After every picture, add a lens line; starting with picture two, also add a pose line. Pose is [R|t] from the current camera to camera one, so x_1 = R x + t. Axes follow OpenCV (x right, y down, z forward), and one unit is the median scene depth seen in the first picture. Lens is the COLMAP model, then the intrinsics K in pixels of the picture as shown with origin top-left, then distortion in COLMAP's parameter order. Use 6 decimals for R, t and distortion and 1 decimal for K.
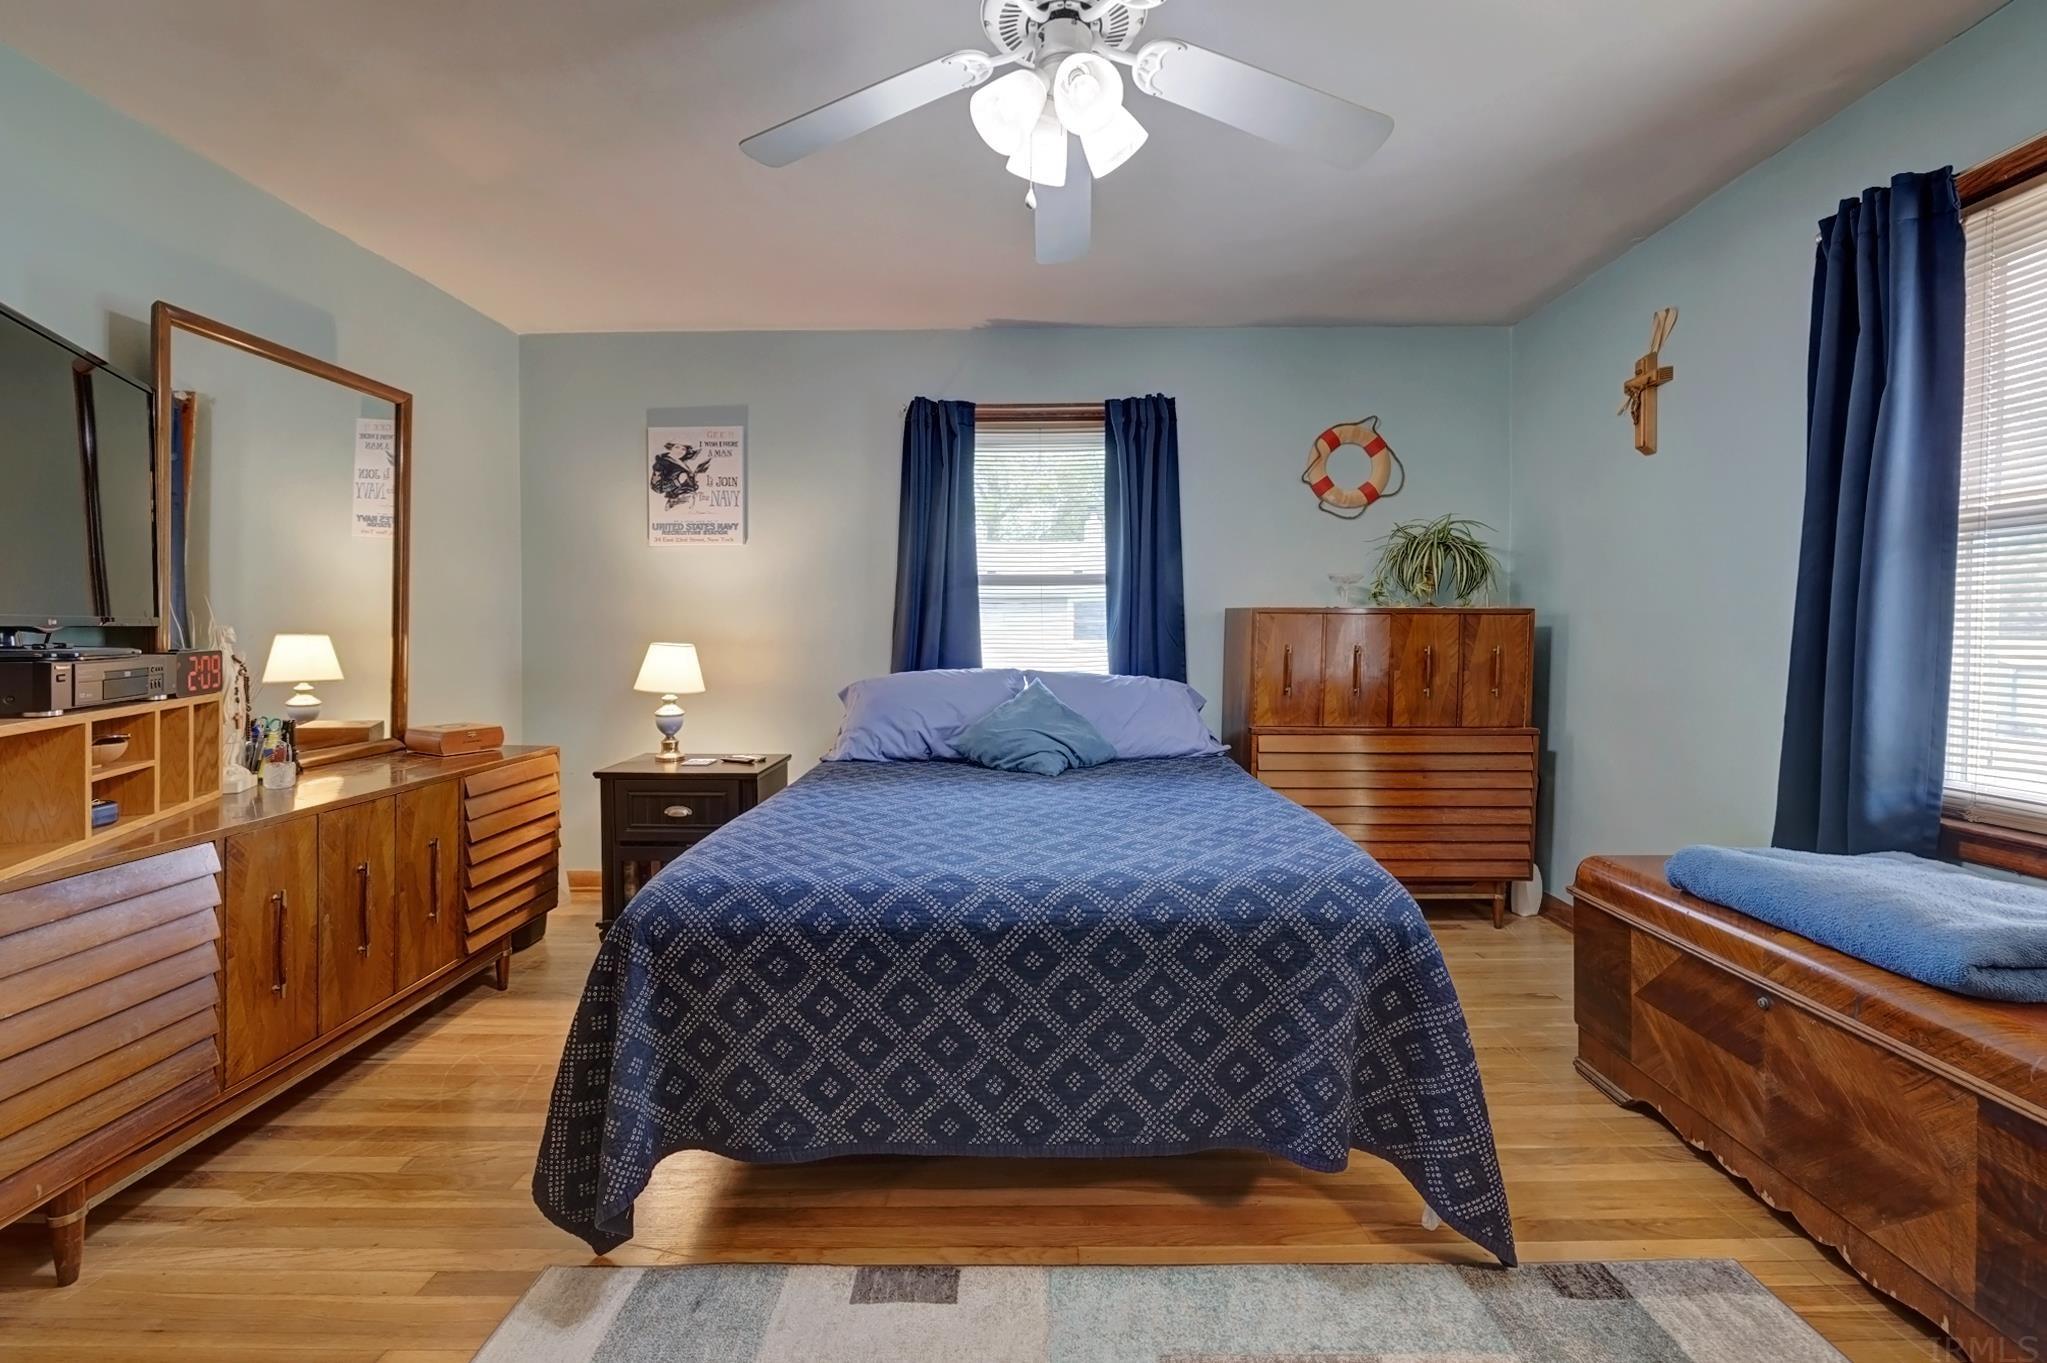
lens RADIAL K [[865.6, 0, 1027.3], [0, 865.6, 654.8], [0, 0, 1]] dist [-0.000401, -0.000071]
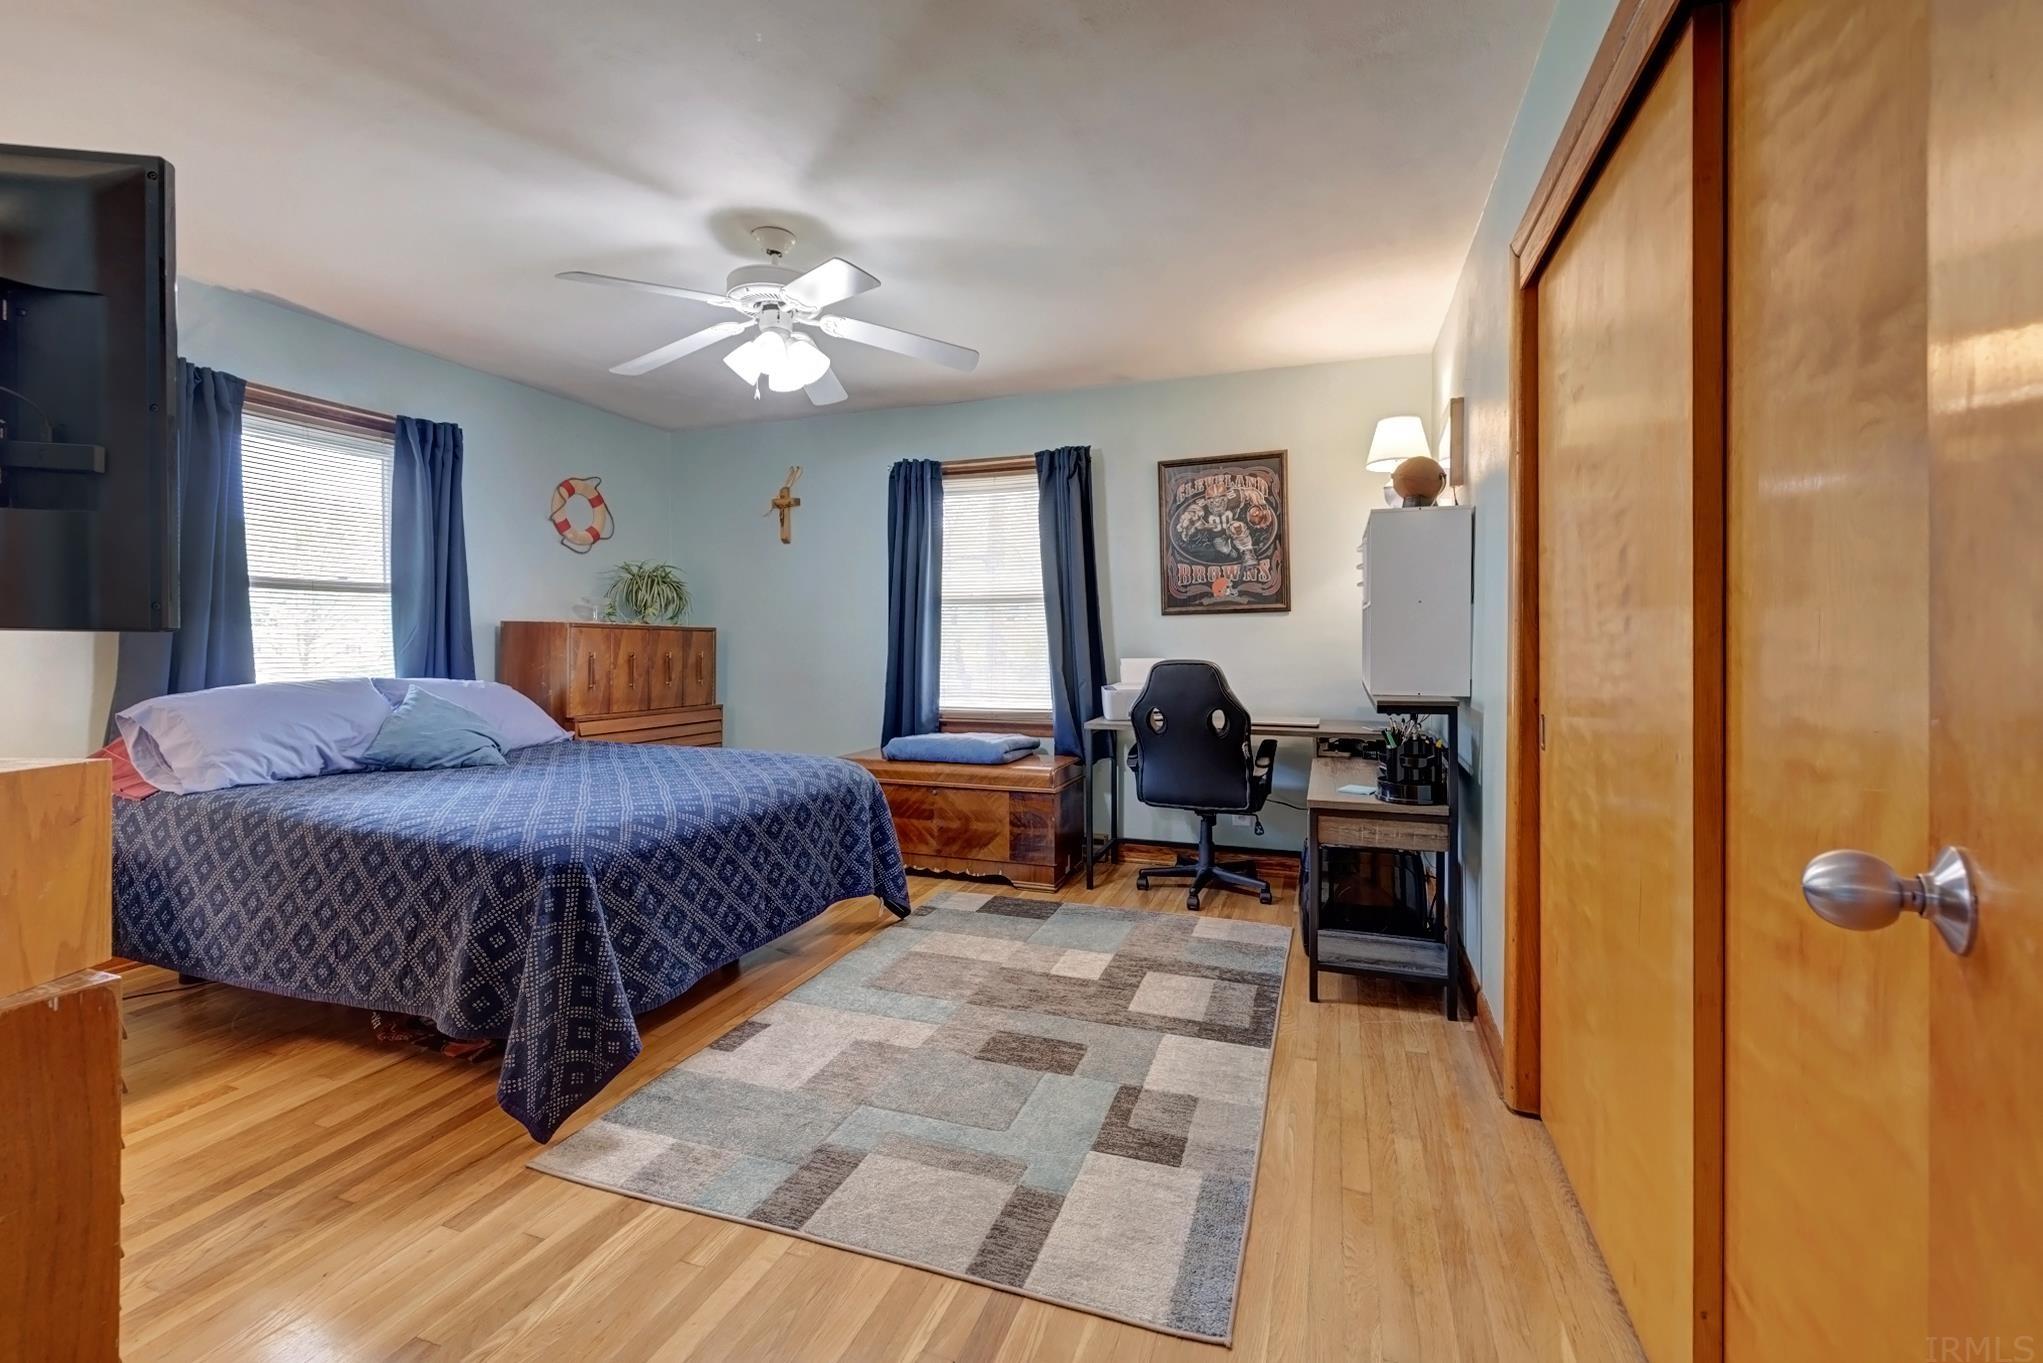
lens RADIAL K [[863.9, 0, 1020.7], [0, 863.9, 643.9], [0, 0, 1]] dist [-0.000401, -0.000071]
pose [[0.329454, 0.002496, 0.944168, -1.276960], [0.019008, 0.999776, -0.009276, 0.000921], [-0.943980, 0.021003, 0.329333, -0.058829]]
